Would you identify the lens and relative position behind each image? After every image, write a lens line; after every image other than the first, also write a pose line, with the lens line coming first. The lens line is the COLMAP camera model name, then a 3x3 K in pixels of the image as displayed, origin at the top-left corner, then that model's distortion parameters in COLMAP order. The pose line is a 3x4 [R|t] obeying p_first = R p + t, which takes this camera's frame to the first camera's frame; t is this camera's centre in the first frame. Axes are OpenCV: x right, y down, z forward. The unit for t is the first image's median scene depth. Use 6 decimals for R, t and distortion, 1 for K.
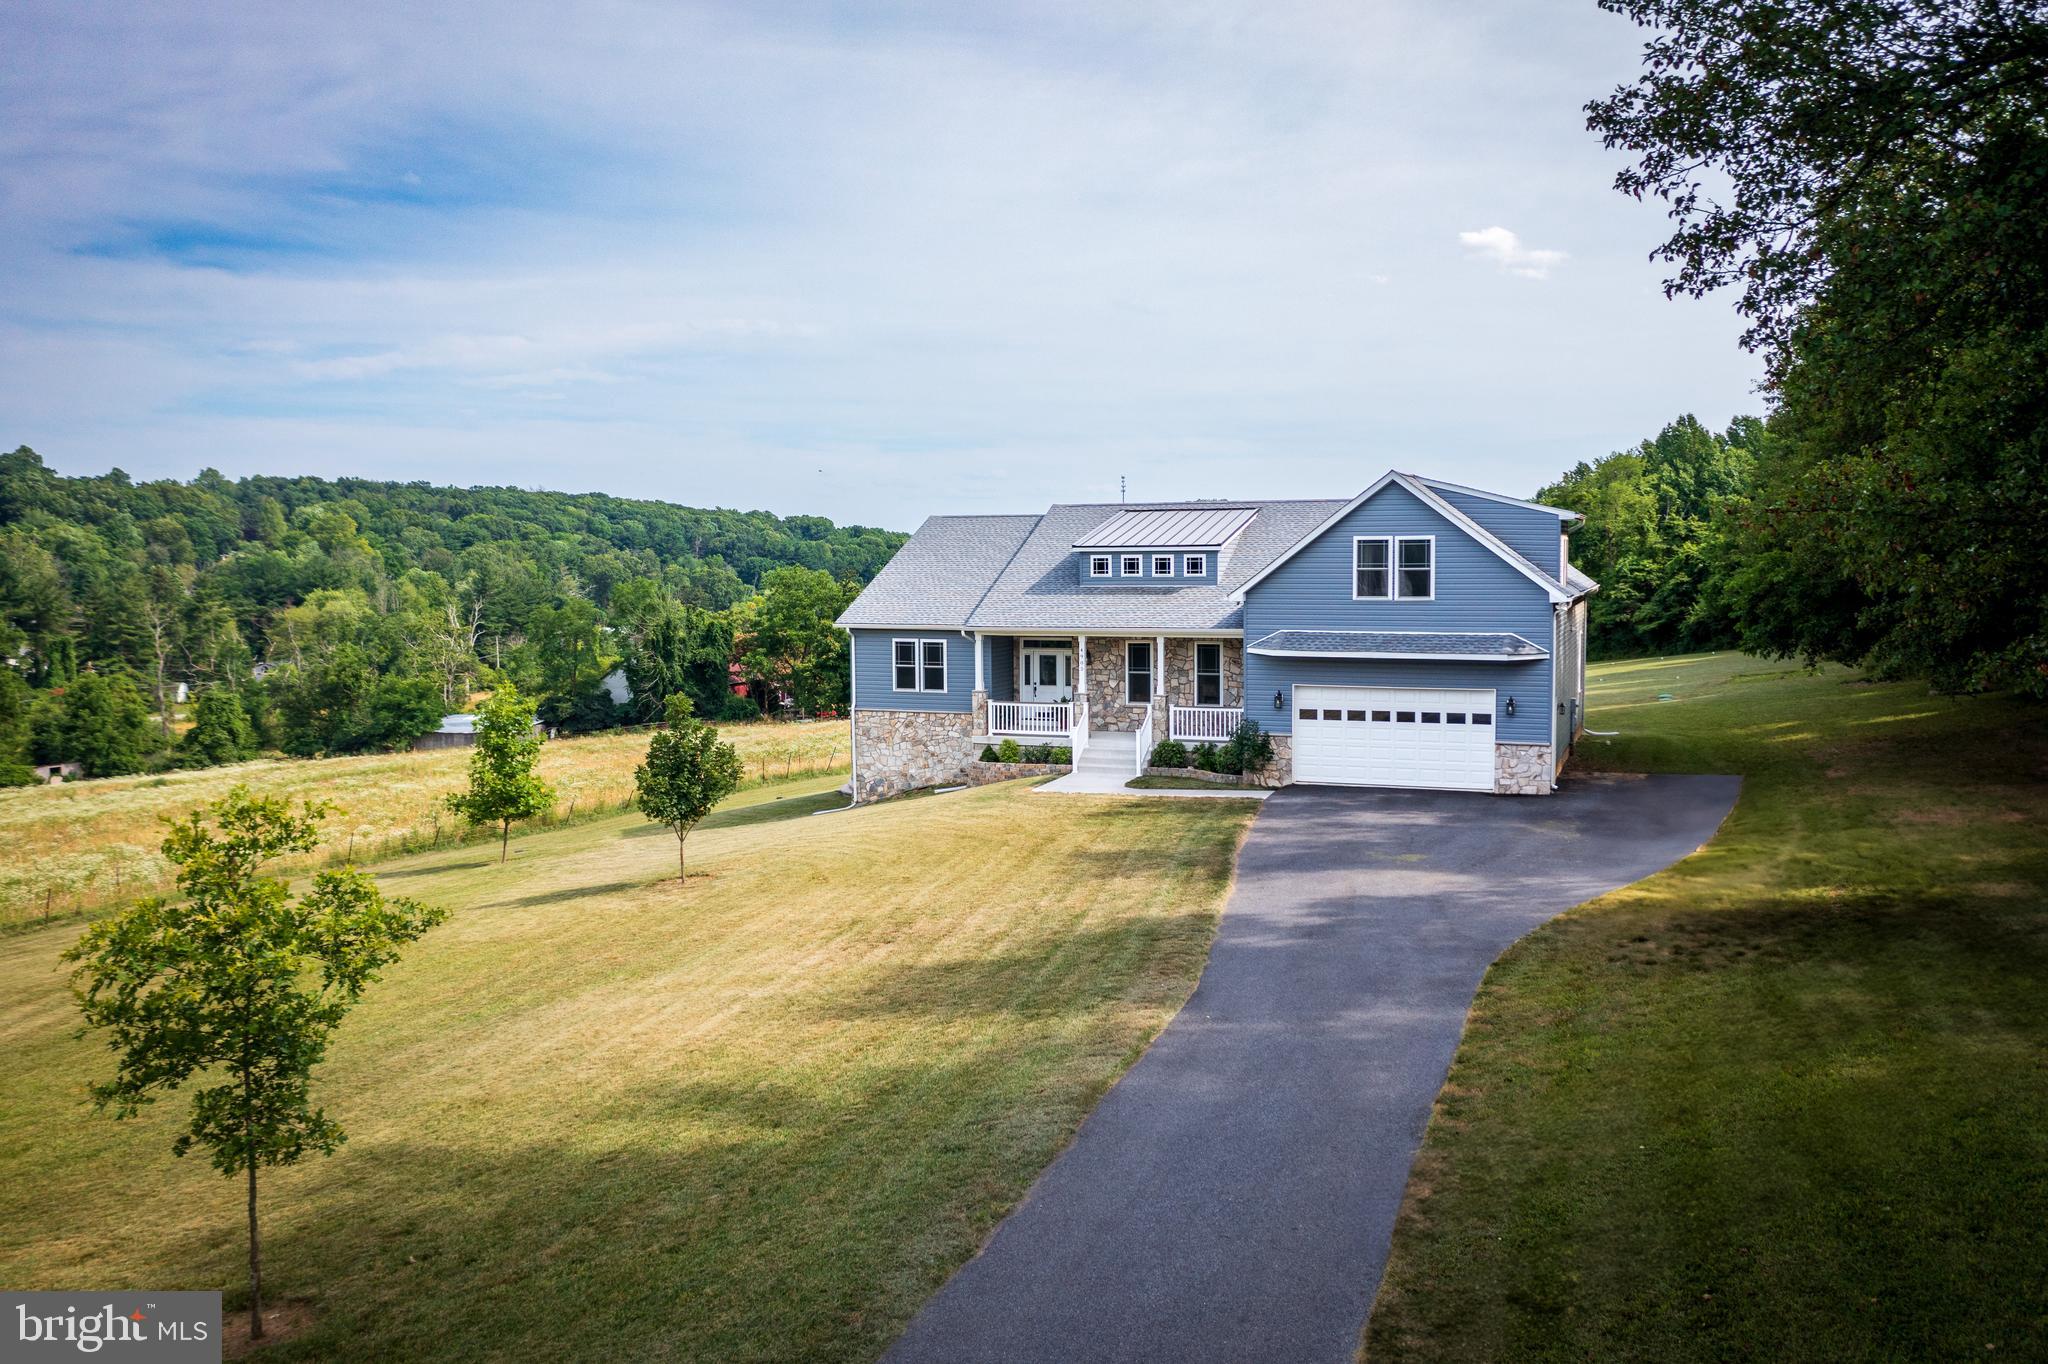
lens RADIAL K [[1644.1, 0, 1032.5], [0, 1644.1, 669.6], [0, 0, 1]] dist [-0.003553, 0.009917]
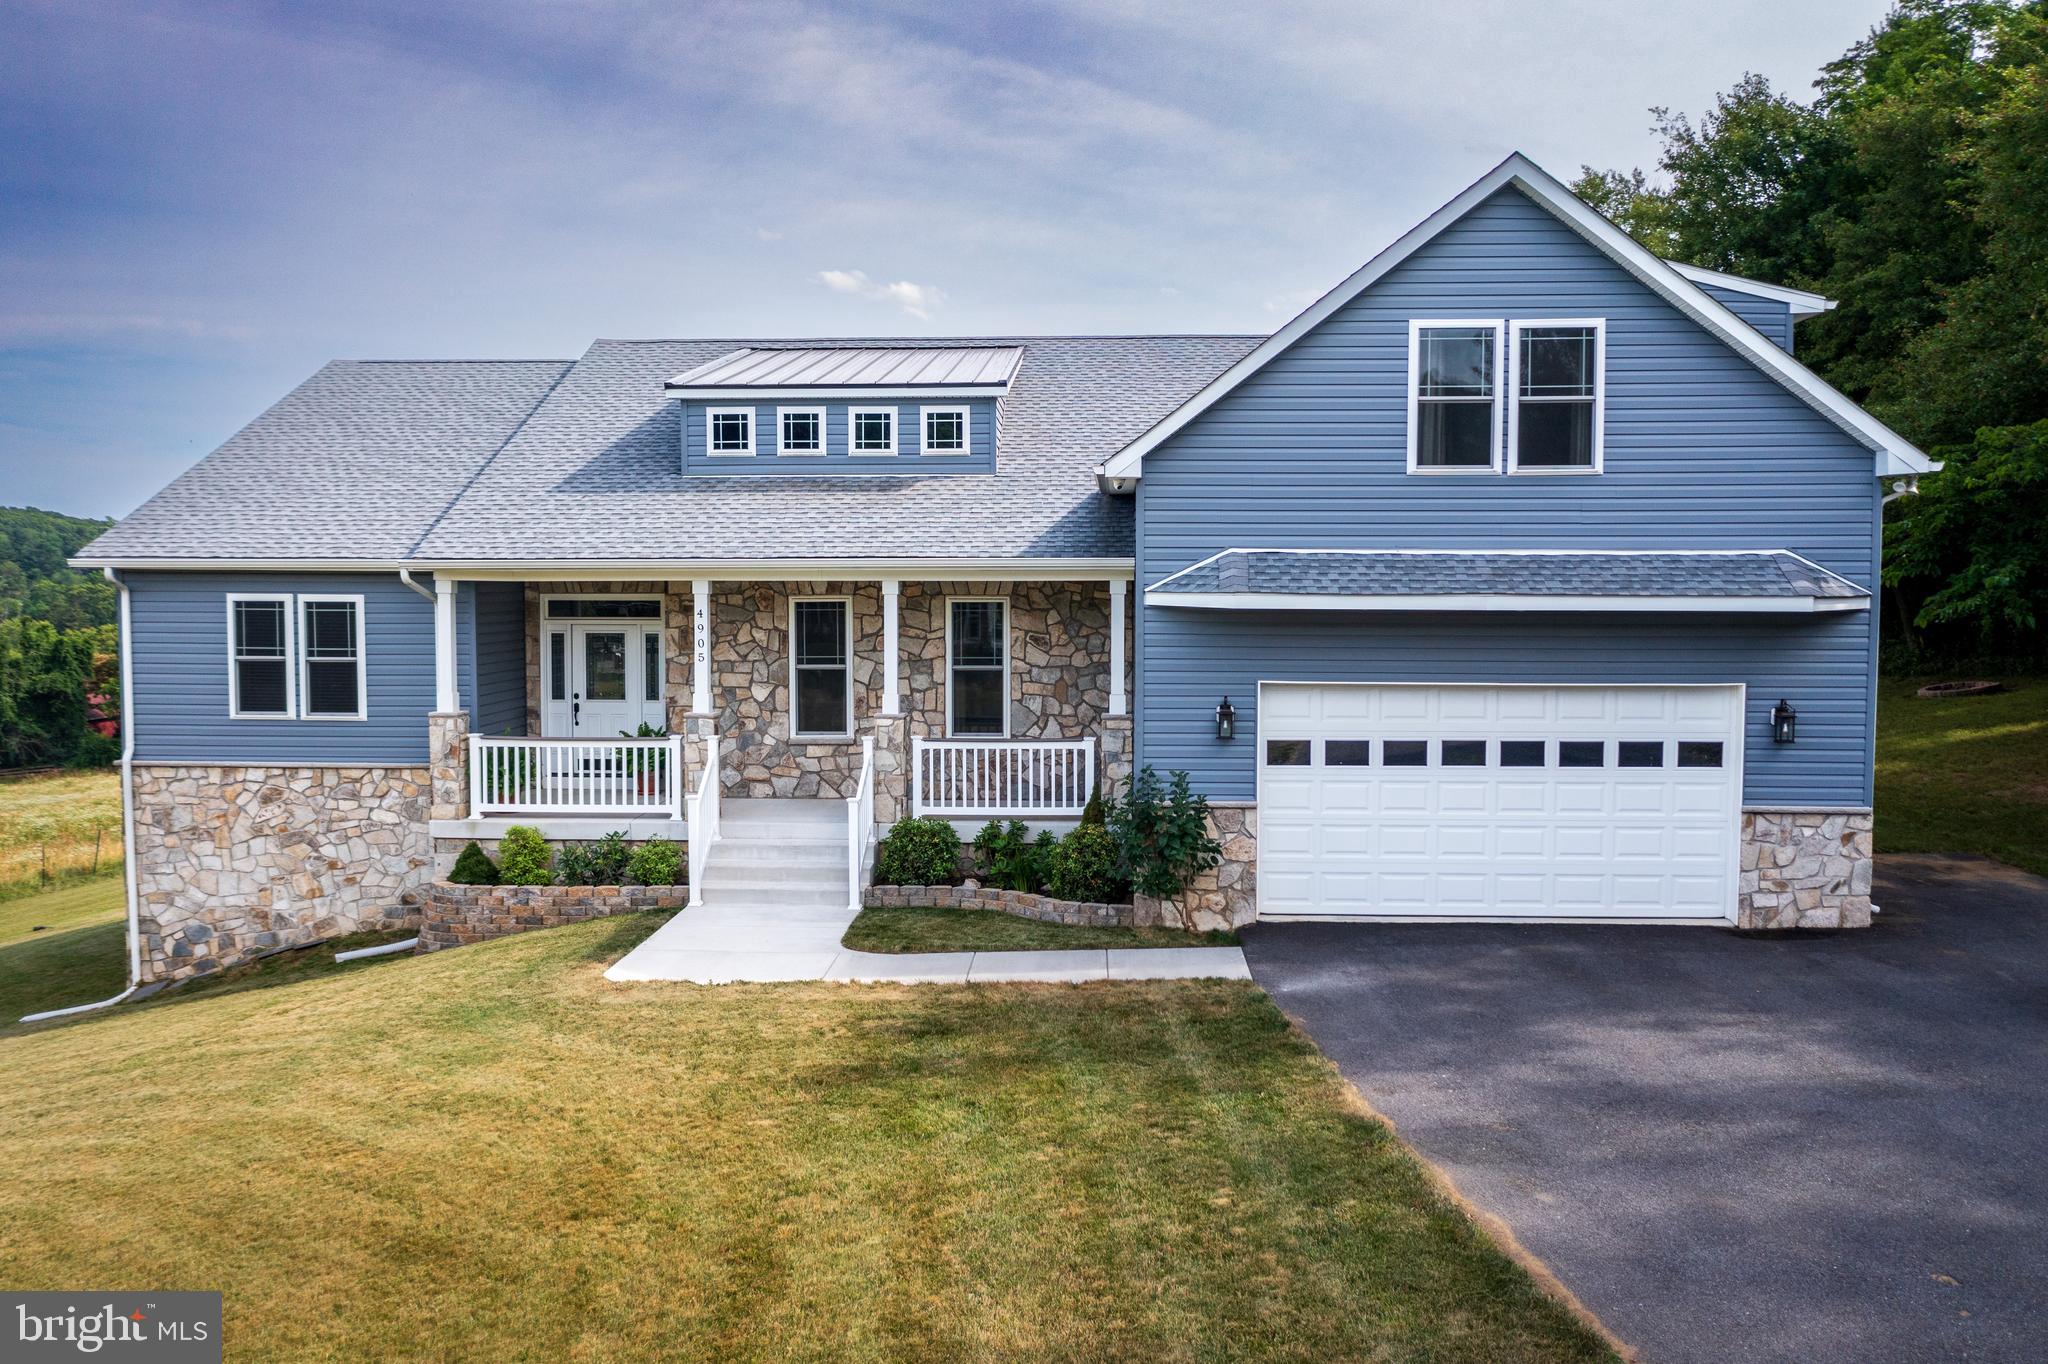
lens RADIAL K [[1644.1, 0, 1032.5], [0, 1644.1, 669.6], [0, 0, 1]] dist [-0.003553, 0.009917]
pose [[0.949717, -0.009707, 0.312958, -0.021960], [0.014712, 0.999799, -0.013635, 0.009772], [-0.312763, 0.017553, 0.949669, 0.560595]]
